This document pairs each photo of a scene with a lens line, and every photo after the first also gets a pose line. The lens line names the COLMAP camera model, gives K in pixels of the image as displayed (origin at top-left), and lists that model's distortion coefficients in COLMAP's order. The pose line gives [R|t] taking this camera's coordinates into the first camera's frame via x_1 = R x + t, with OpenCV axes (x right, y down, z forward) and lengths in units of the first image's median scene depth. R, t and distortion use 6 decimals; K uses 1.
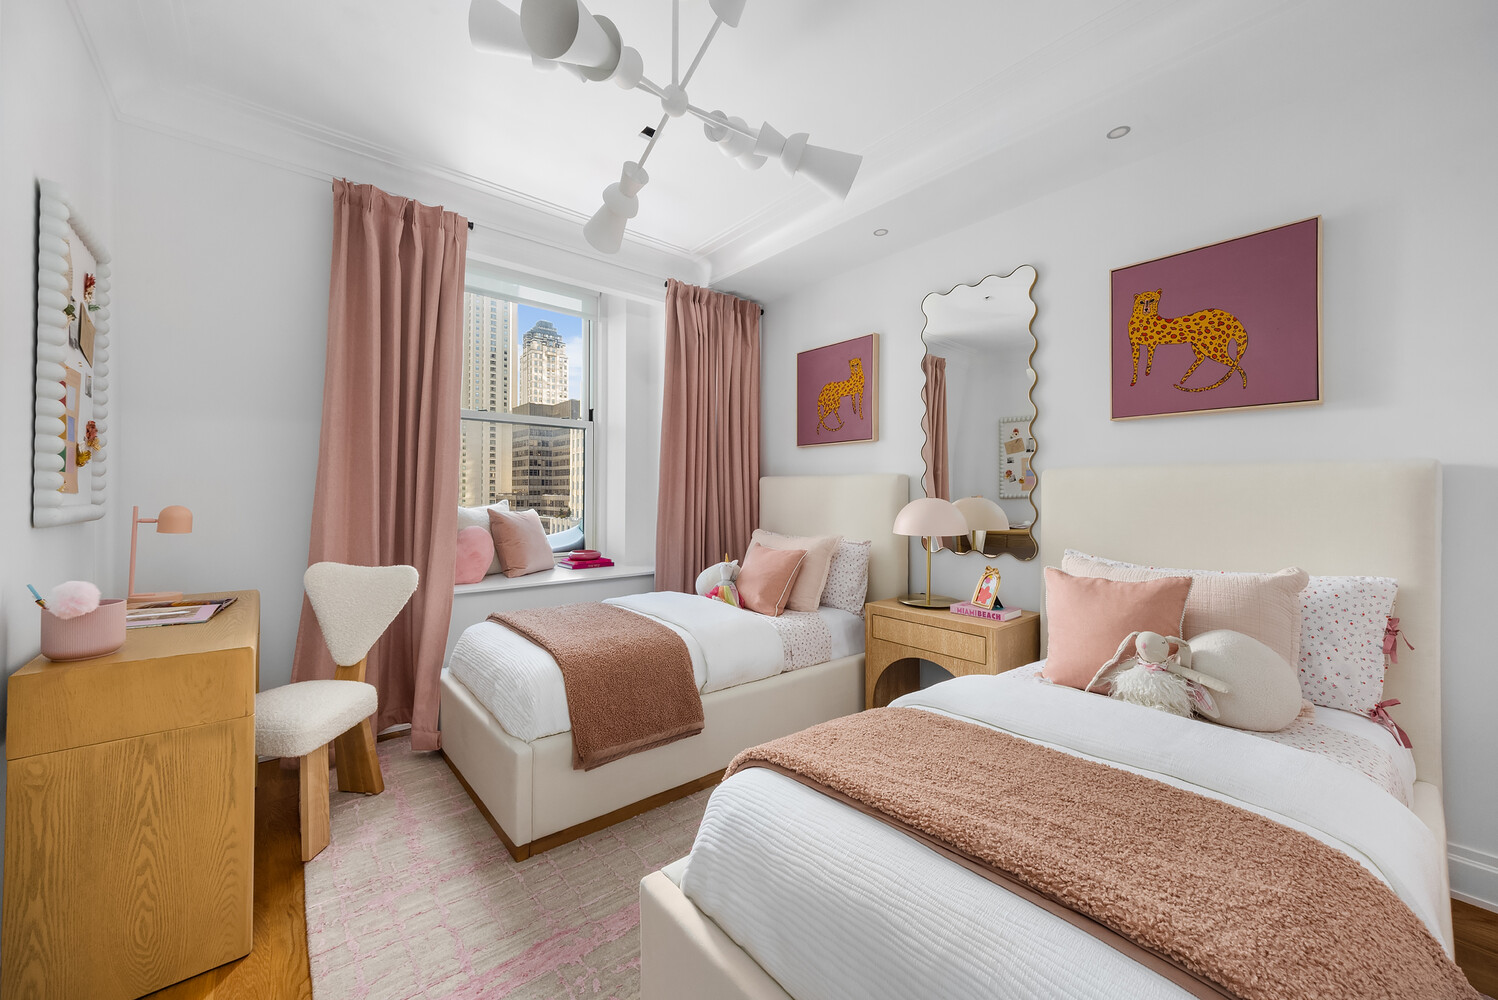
lens RADIAL K [[564.6, 0, 742.7], [0, 564.6, 484.3], [0, 0, 1]] dist [-0.009179, -0.000406]
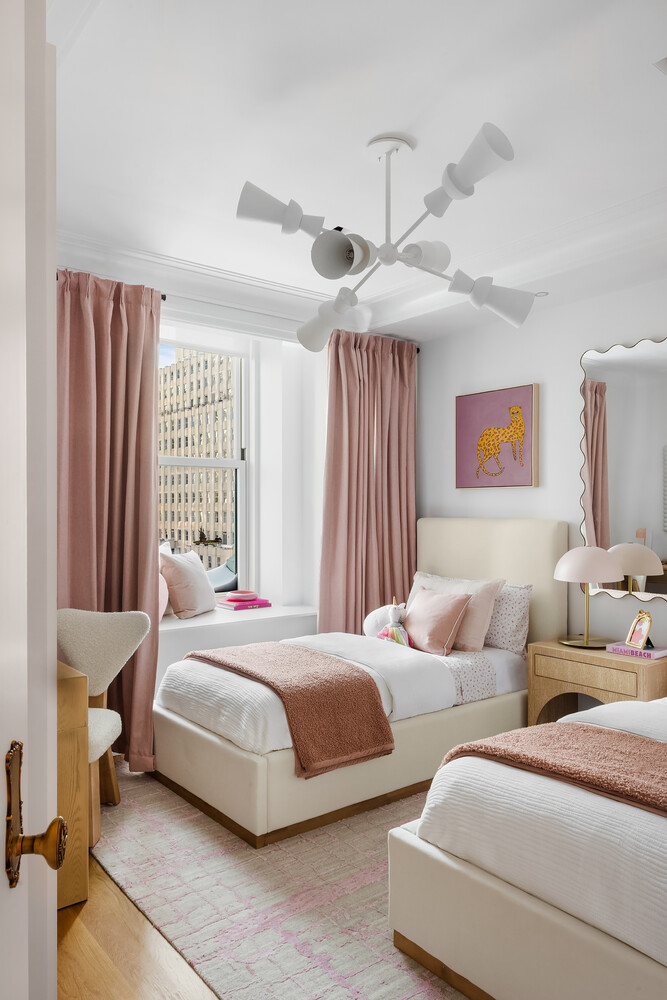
lens RADIAL K [[713.0, 0, 334.5], [0, 713.0, 507.5], [0, 0, 1]] dist [-0.015323, 0.004816]
pose [[0.999724, -0.004138, -0.023111, -0.128395], [0.004565, 0.999819, 0.018473, -0.082187], [0.023030, -0.018573, 0.999562, -0.392125]]
